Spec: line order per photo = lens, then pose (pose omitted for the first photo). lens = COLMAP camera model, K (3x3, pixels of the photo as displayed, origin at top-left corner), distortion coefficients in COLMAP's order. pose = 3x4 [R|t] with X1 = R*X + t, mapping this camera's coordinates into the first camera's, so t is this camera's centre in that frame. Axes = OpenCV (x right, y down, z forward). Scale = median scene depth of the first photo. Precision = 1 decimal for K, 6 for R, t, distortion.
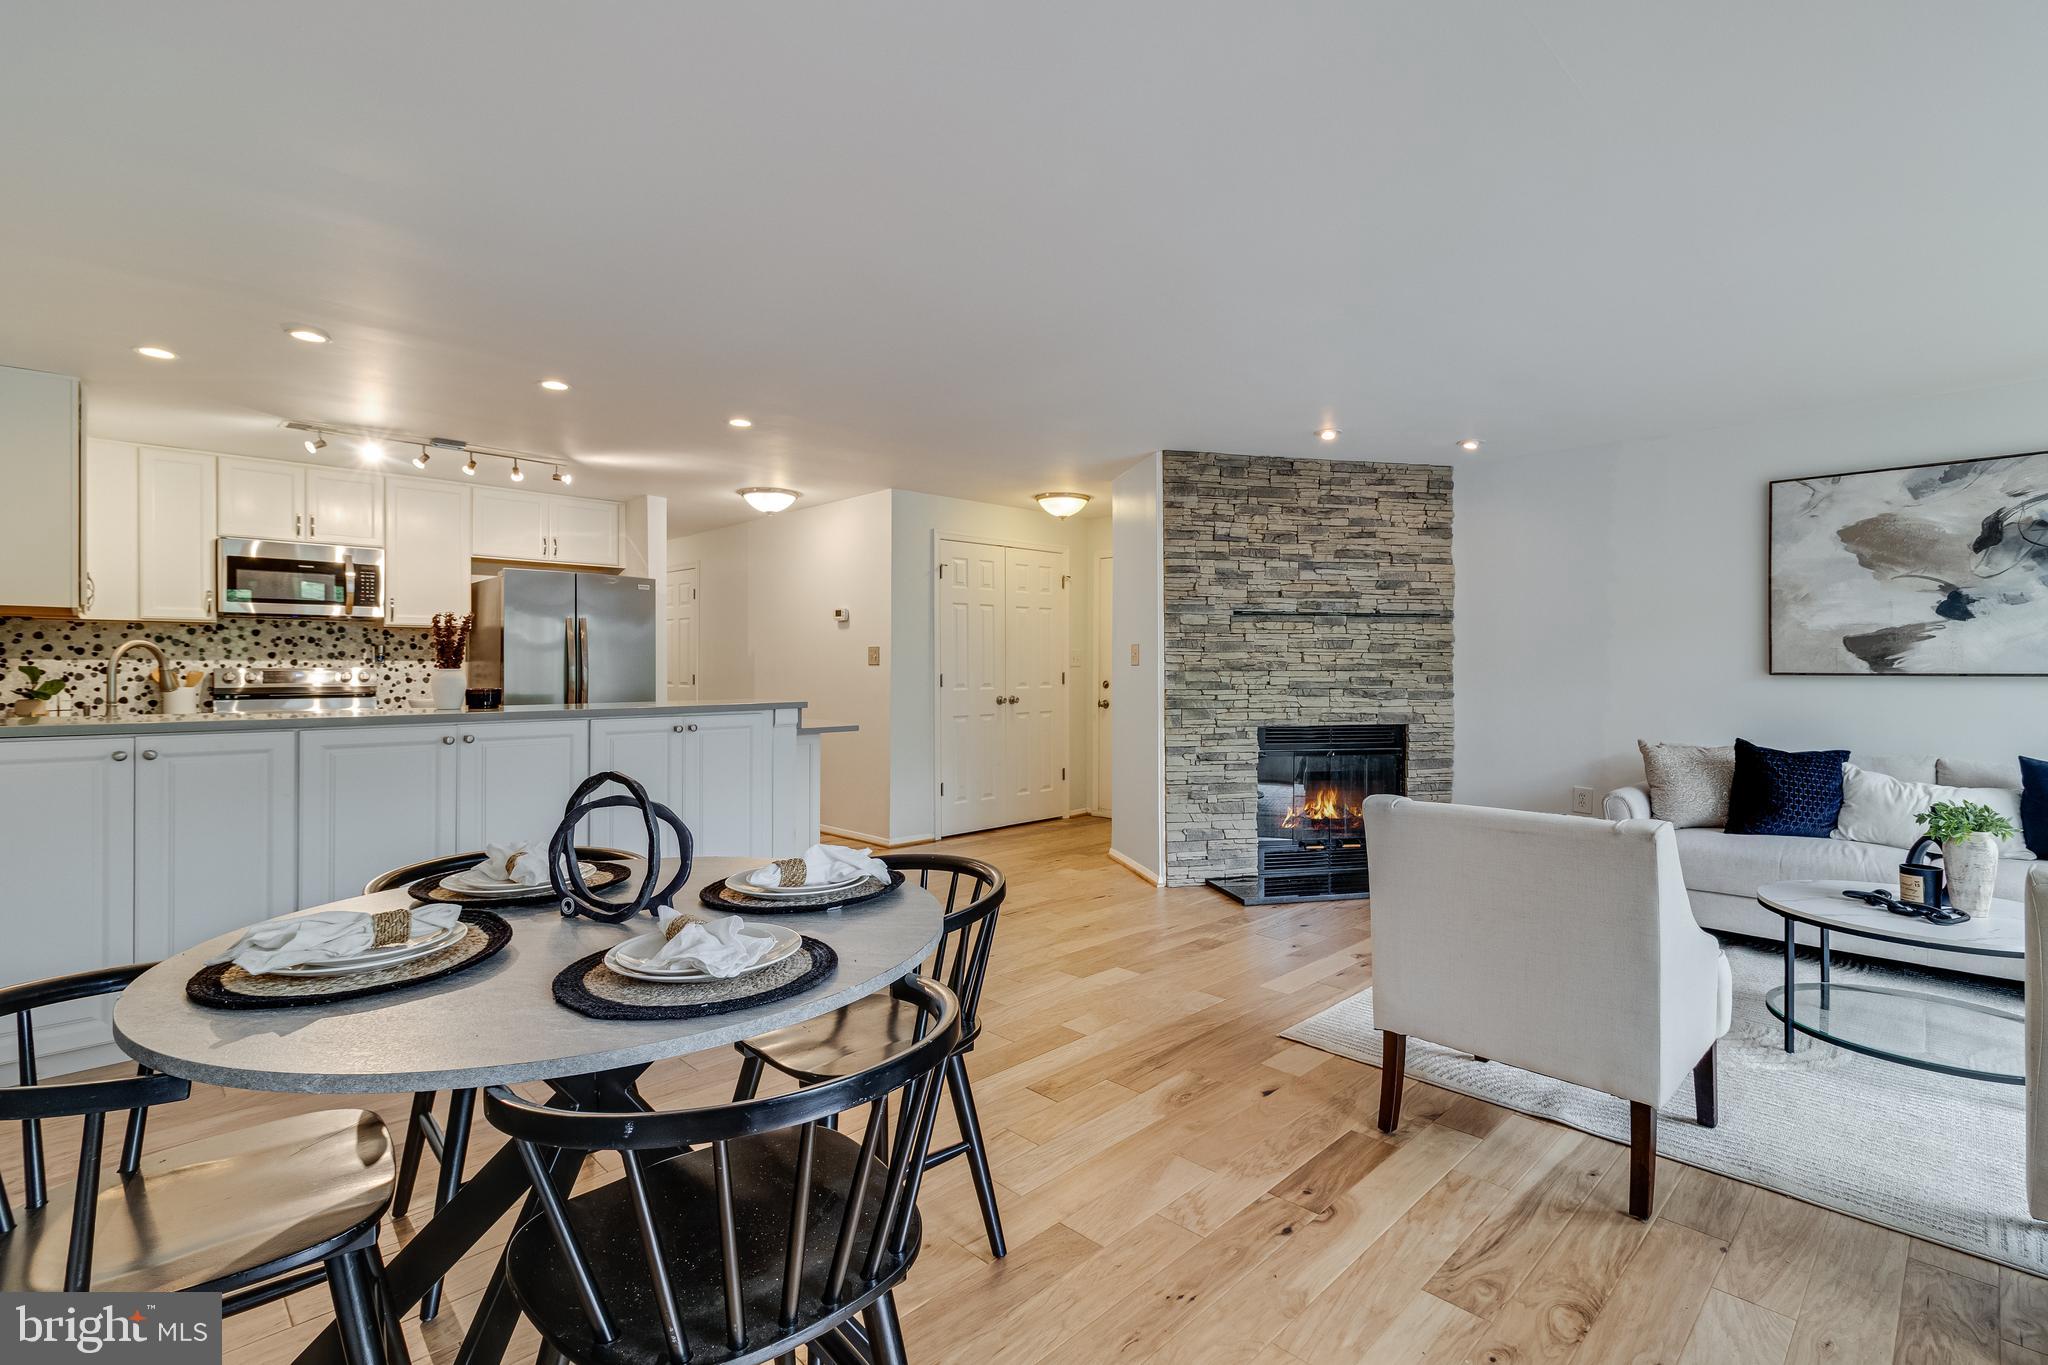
lens RADIAL K [[955.0, 0, 1038.1], [0, 955.0, 665.3], [0, 0, 1]] dist [0.008121, -0.000235]
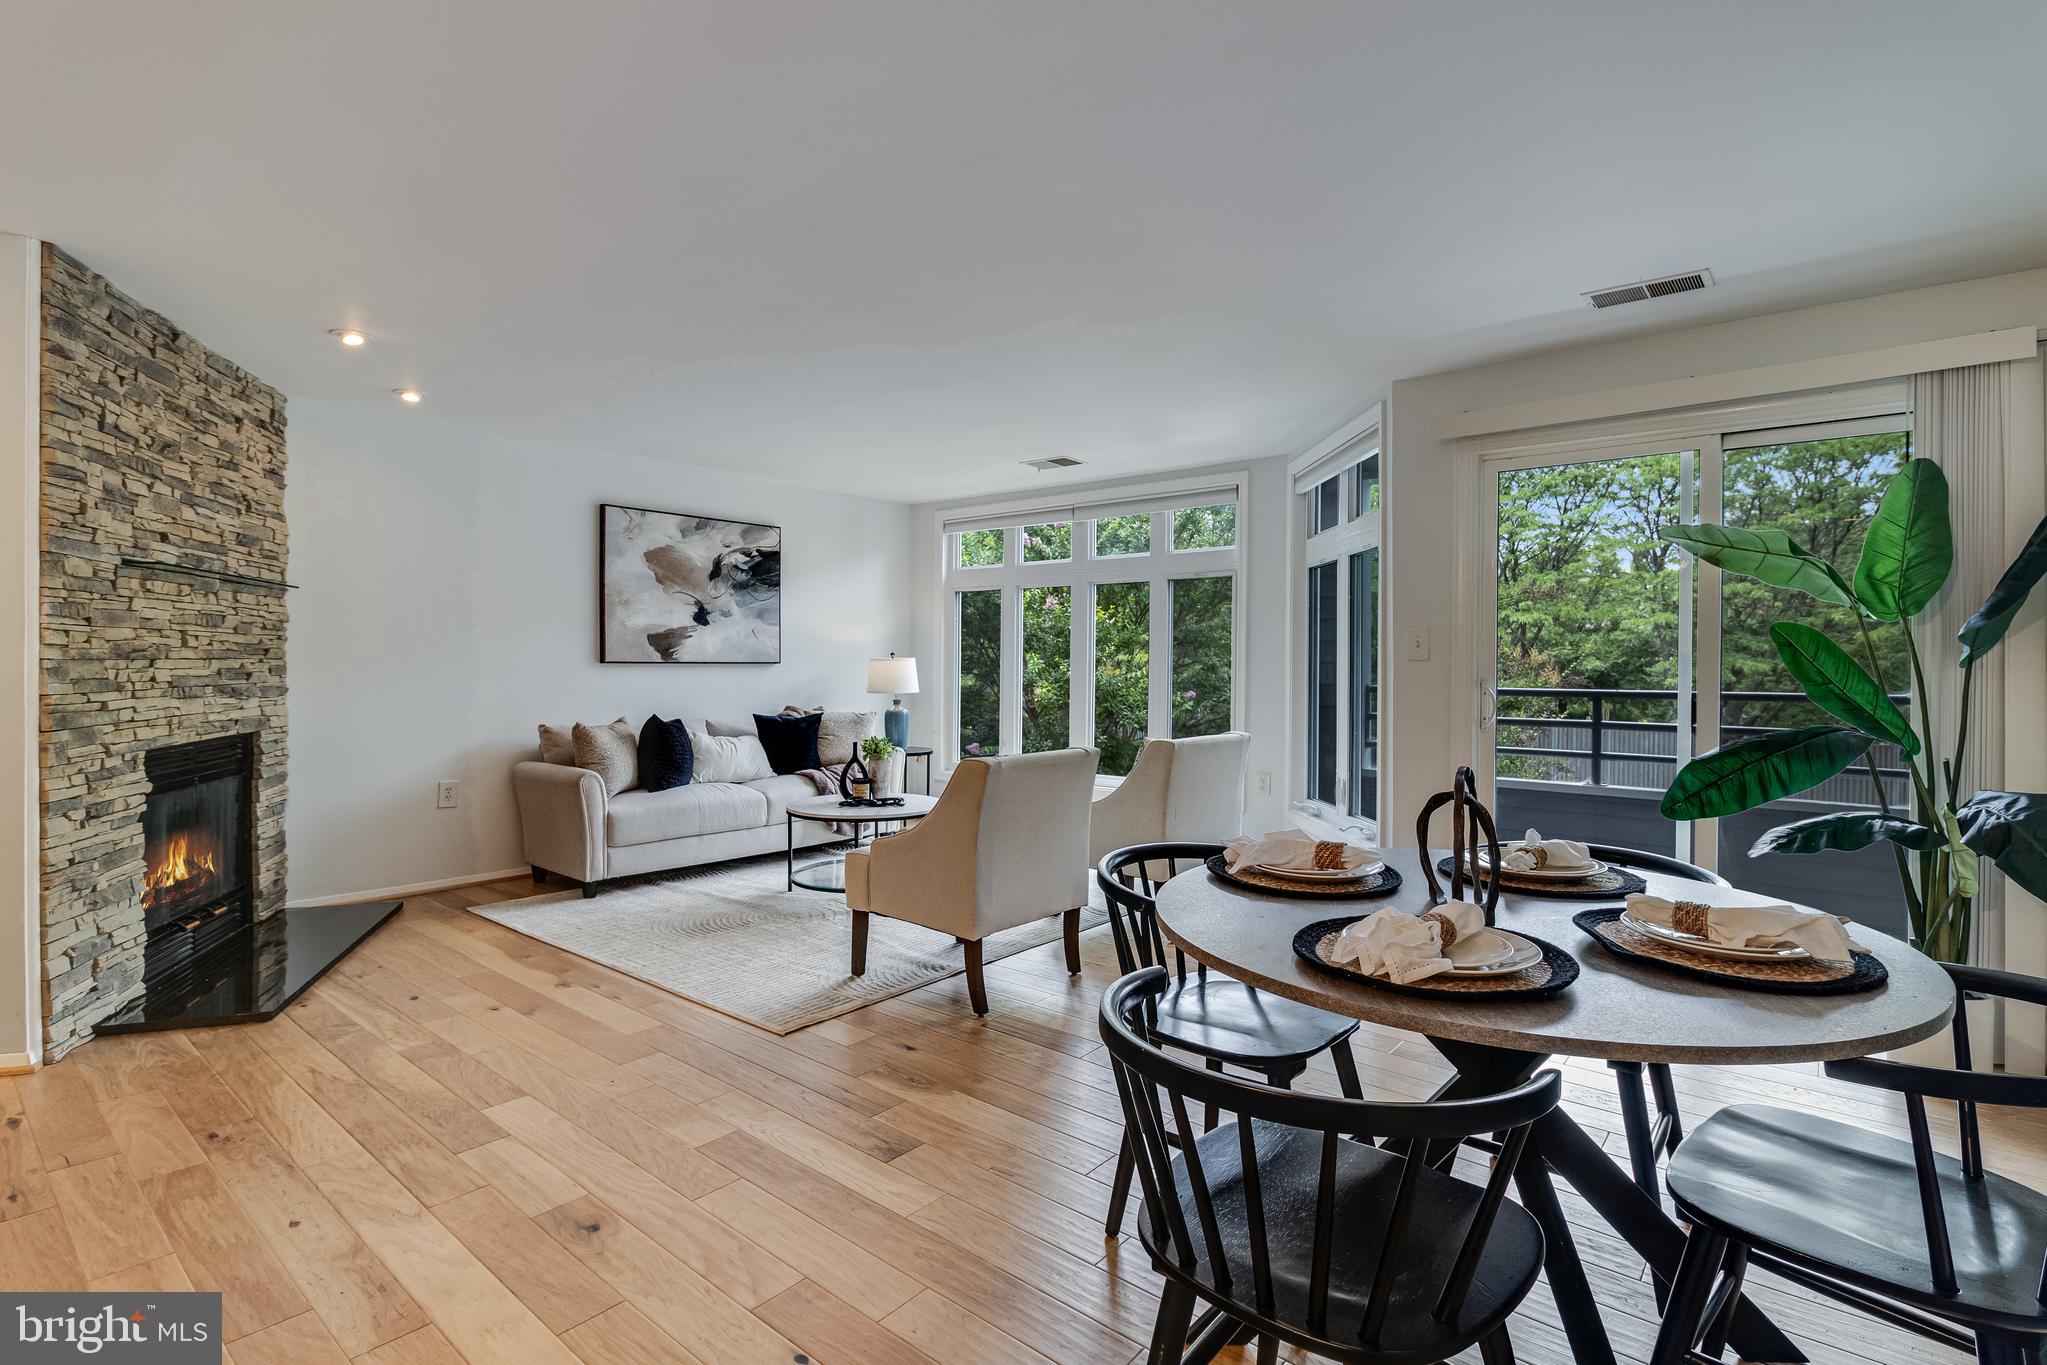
lens RADIAL K [[977.5, 0, 1034.9], [0, 977.5, 666.0], [0, 0, 1]] dist [-0.001587, -0.003005]
pose [[-0.096752, -0.006499, 0.995287, -0.451400], [-0.008219, 0.999950, 0.005730, 0.001804], [-0.995275, -0.007626, -0.096801, 0.497935]]
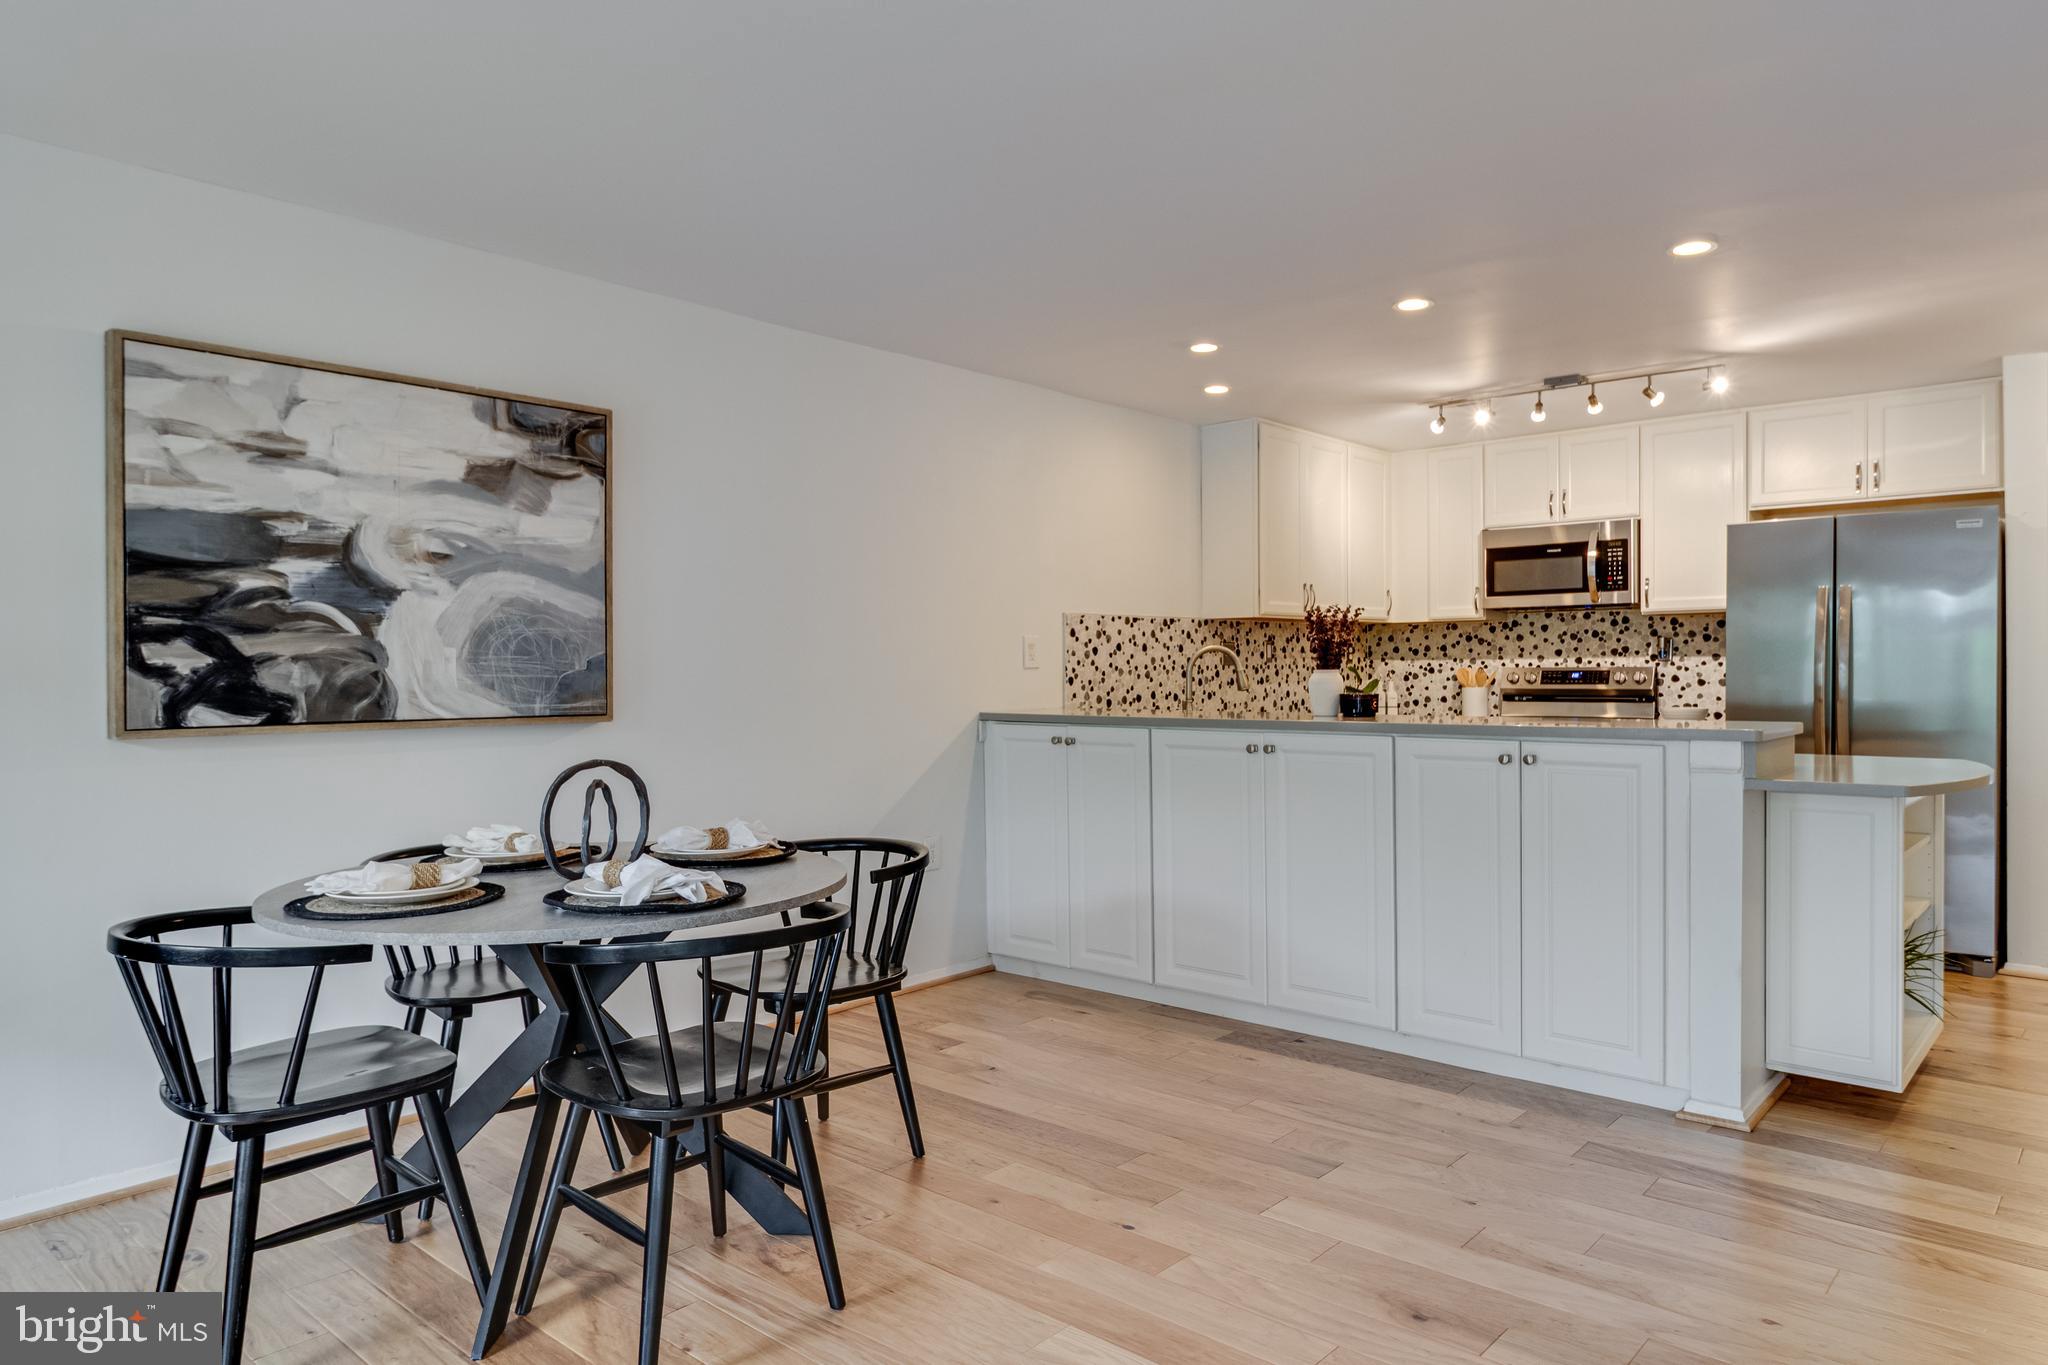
lens RADIAL K [[1283.3, 0, 1029.7], [0, 1283.3, 688.8], [0, 0, 1]] dist [0.003437, -0.001368]
pose [[0.058429, 0.014600, -0.998185, 0.391114], [0.009672, 0.999838, 0.015191, 0.000328], [0.998245, -0.010542, 0.058279, 0.473107]]
